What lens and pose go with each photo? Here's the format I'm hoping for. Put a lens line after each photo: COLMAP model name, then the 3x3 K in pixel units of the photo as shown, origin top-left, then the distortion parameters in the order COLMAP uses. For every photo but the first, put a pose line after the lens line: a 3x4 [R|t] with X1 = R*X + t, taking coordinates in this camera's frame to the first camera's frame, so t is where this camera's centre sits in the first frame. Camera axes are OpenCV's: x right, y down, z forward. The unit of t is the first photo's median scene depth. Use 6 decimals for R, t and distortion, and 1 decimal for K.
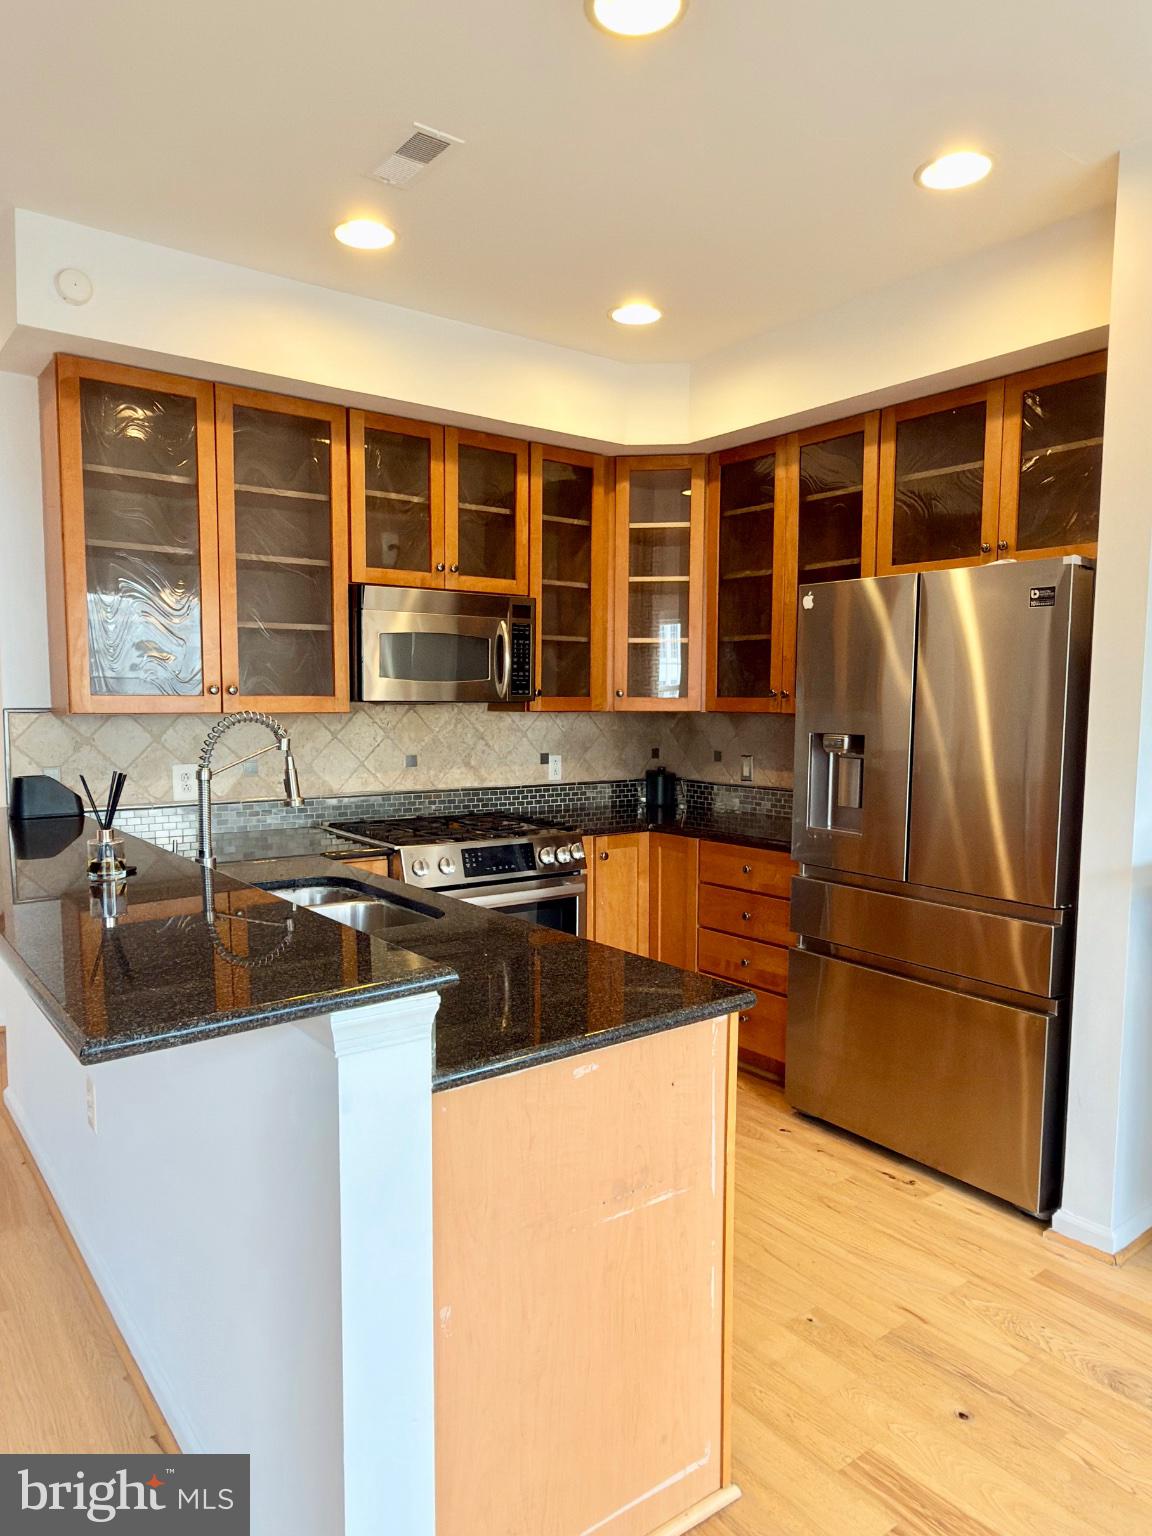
lens RADIAL K [[1018.4, 0, 578.1], [0, 1018.4, 775.3], [0, 0, 1]] dist [0.031857, -0.000671]
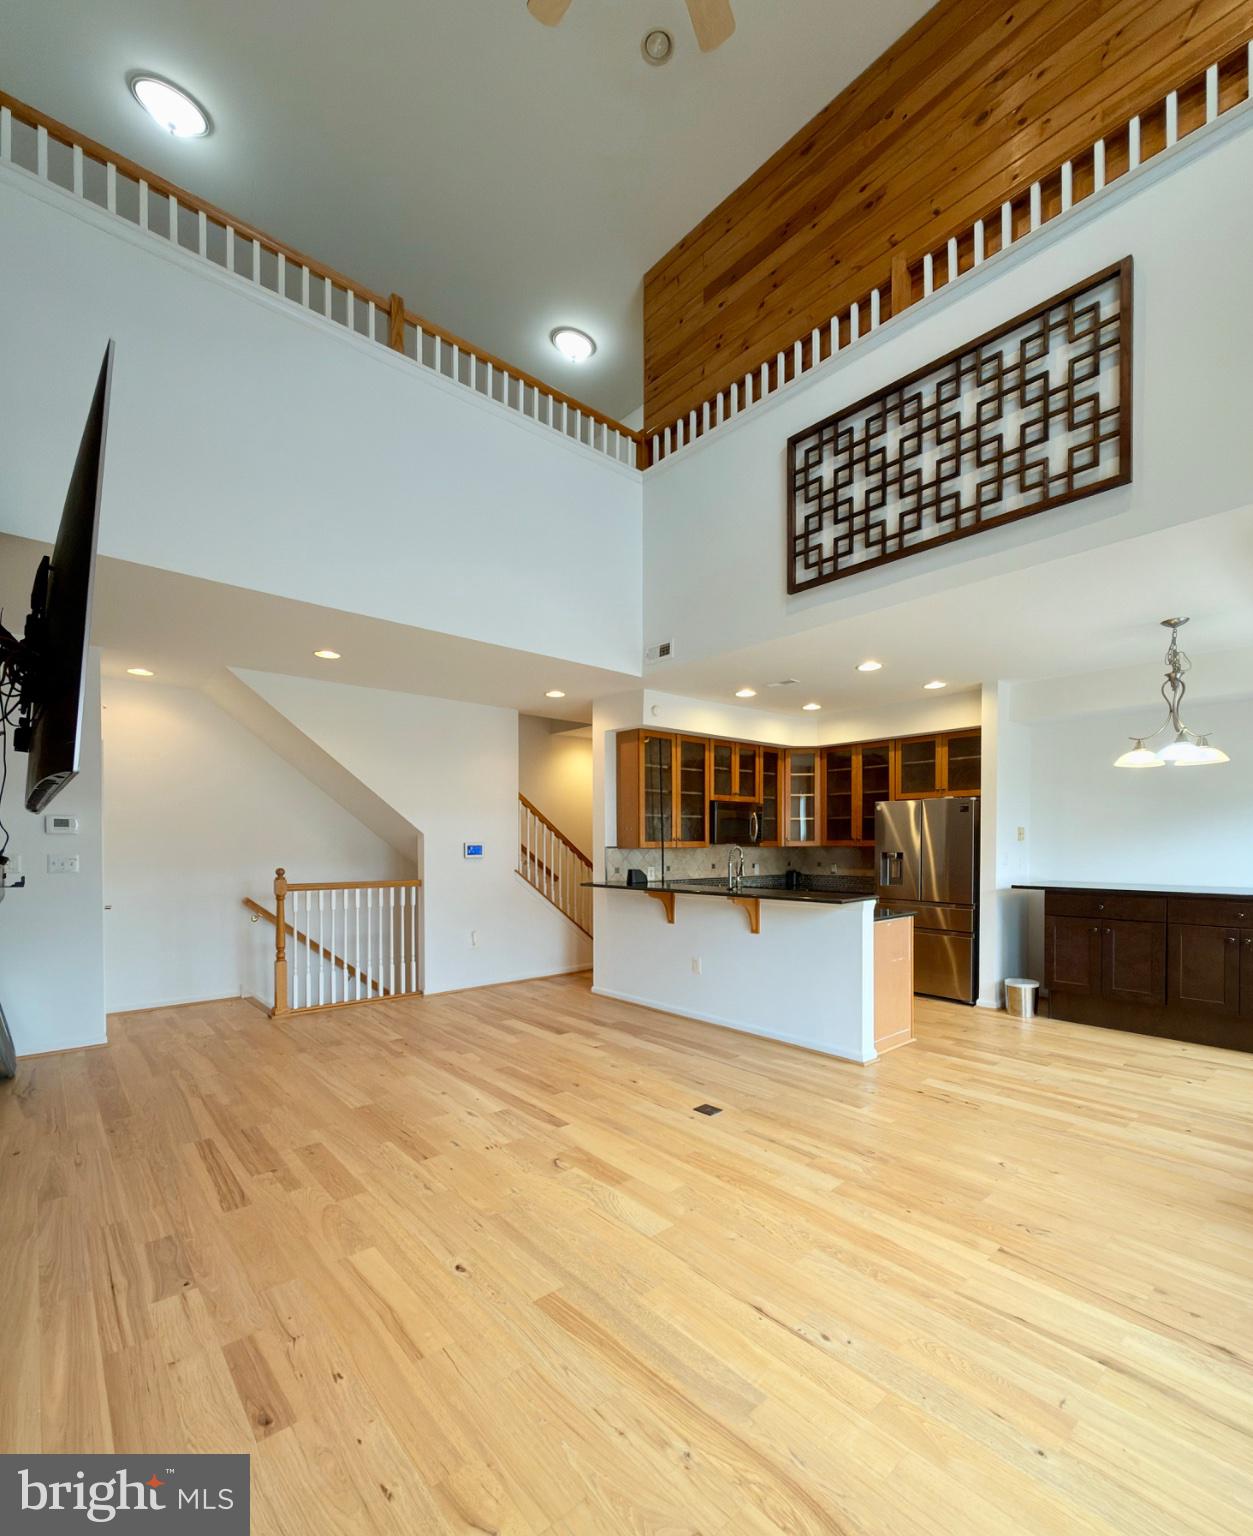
lens RADIAL K [[677.8, 0, 637.6], [0, 677.8, 848.4], [0, 0, 1]] dist [0.017660, -0.000102]
pose [[0.997365, -0.008970, 0.071995, -0.494622], [0.013541, 0.997906, -0.063255, 0.048068], [-0.071277, 0.064063, 0.995397, -0.716773]]
